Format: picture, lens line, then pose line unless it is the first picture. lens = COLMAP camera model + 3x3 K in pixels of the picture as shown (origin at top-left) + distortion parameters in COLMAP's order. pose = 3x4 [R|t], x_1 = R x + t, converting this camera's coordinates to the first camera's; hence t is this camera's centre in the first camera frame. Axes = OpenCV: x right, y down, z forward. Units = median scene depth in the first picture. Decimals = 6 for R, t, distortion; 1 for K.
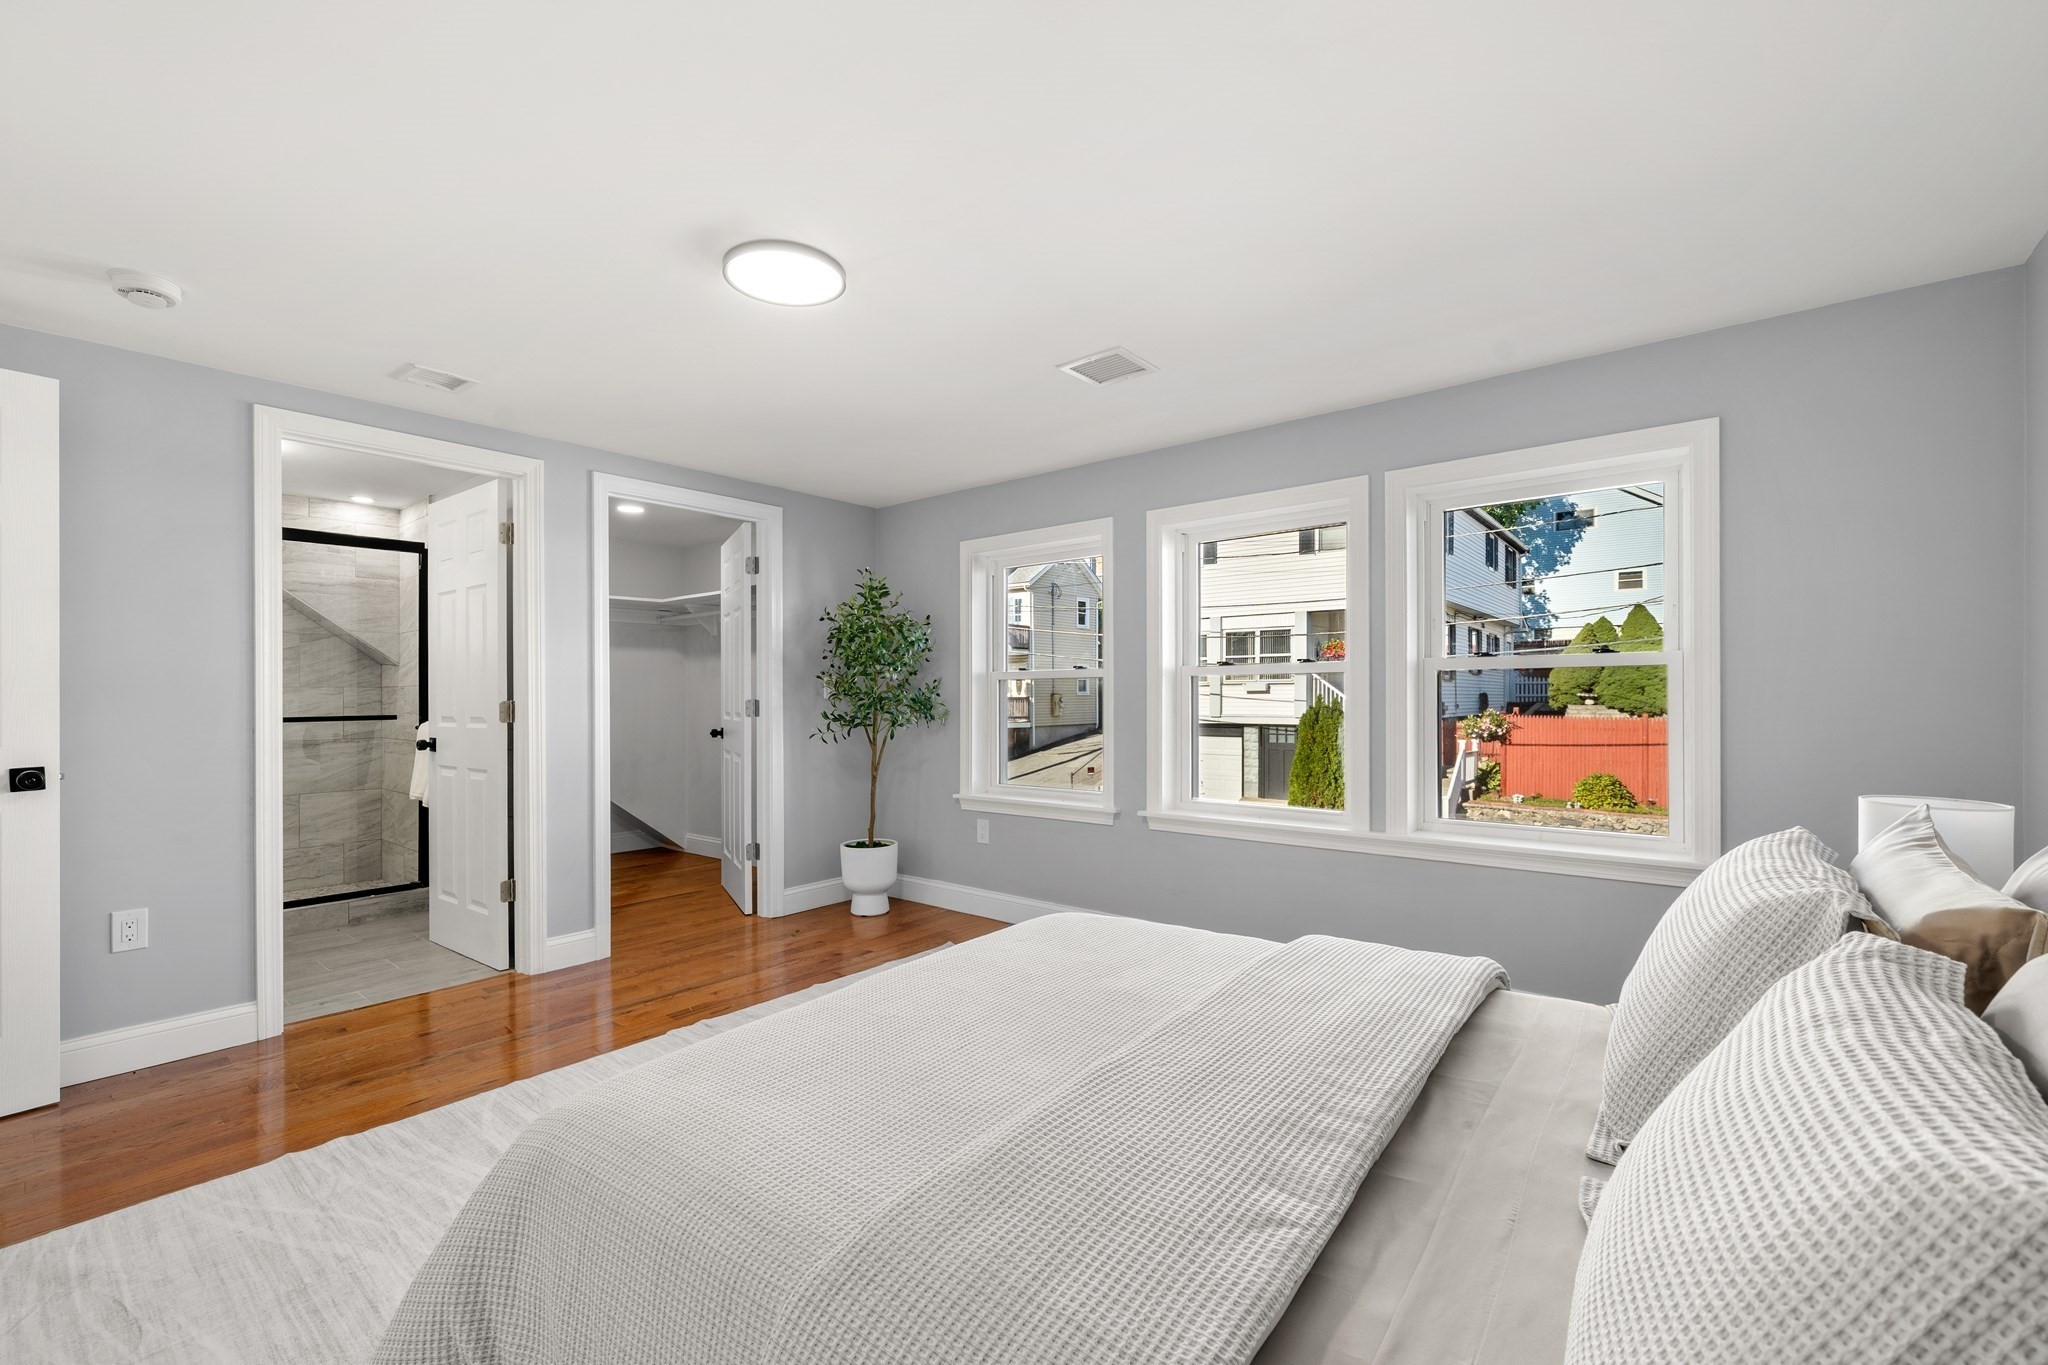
lens RADIAL K [[849.1, 0, 1024.0], [0, 849.1, 682.5], [0, 0, 1]] dist [0.000678, -0.000005]
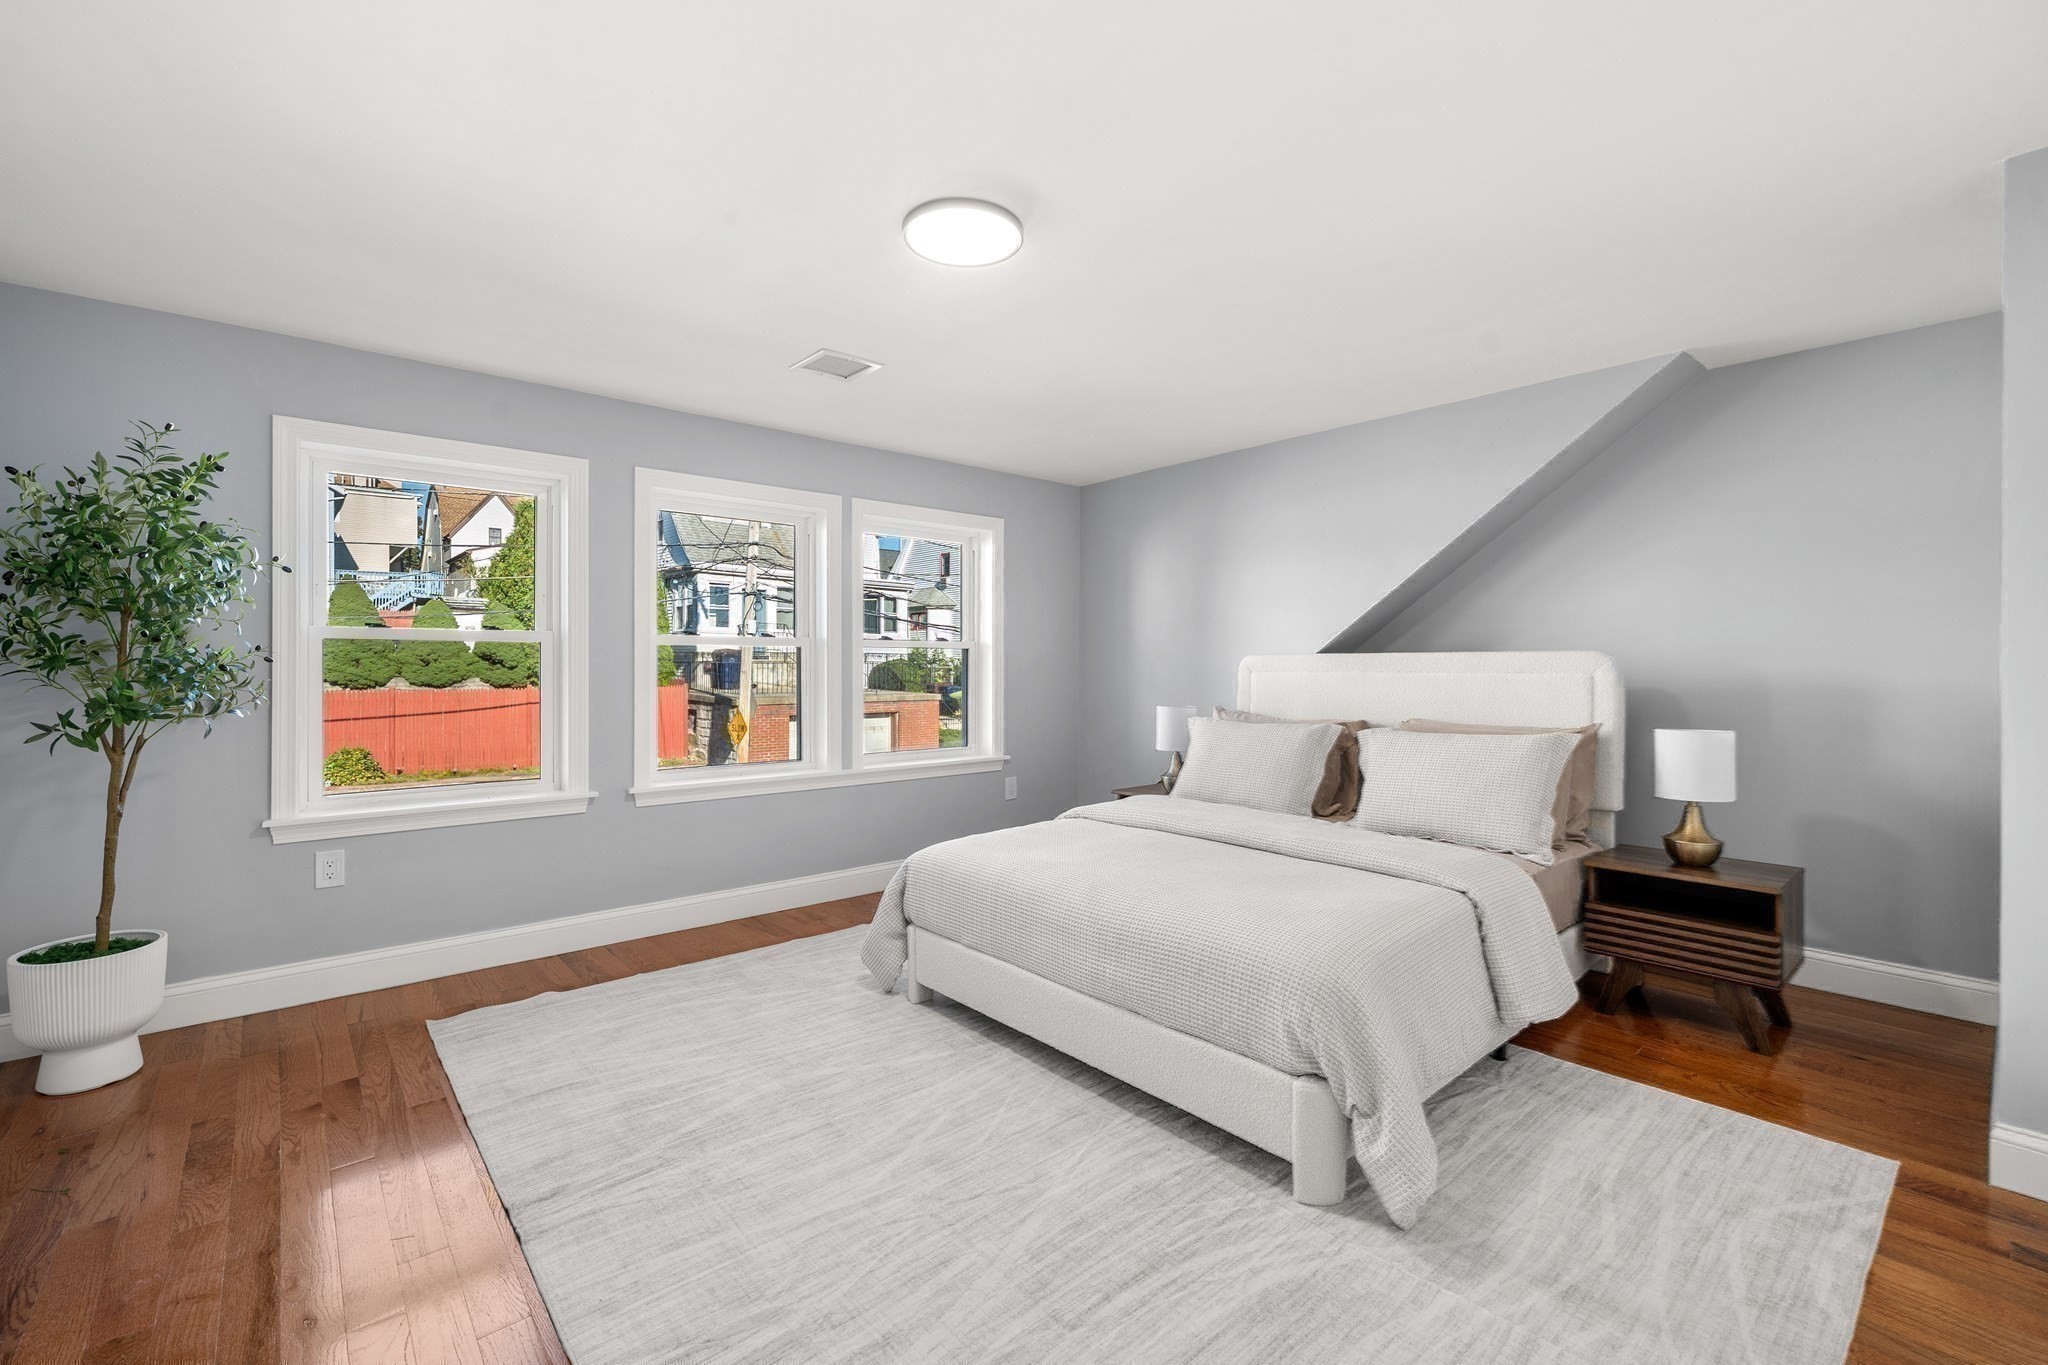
lens RADIAL K [[829.5, 0, 1024.0], [0, 829.5, 682.5], [0, 0, 1]] dist [0.000016, -0.000159]
pose [[0.161498, -0.009208, 0.986830, -0.586455], [-0.022106, 0.999672, 0.012946, 0.011933], [-0.986625, -0.023906, 0.161242, 0.369709]]
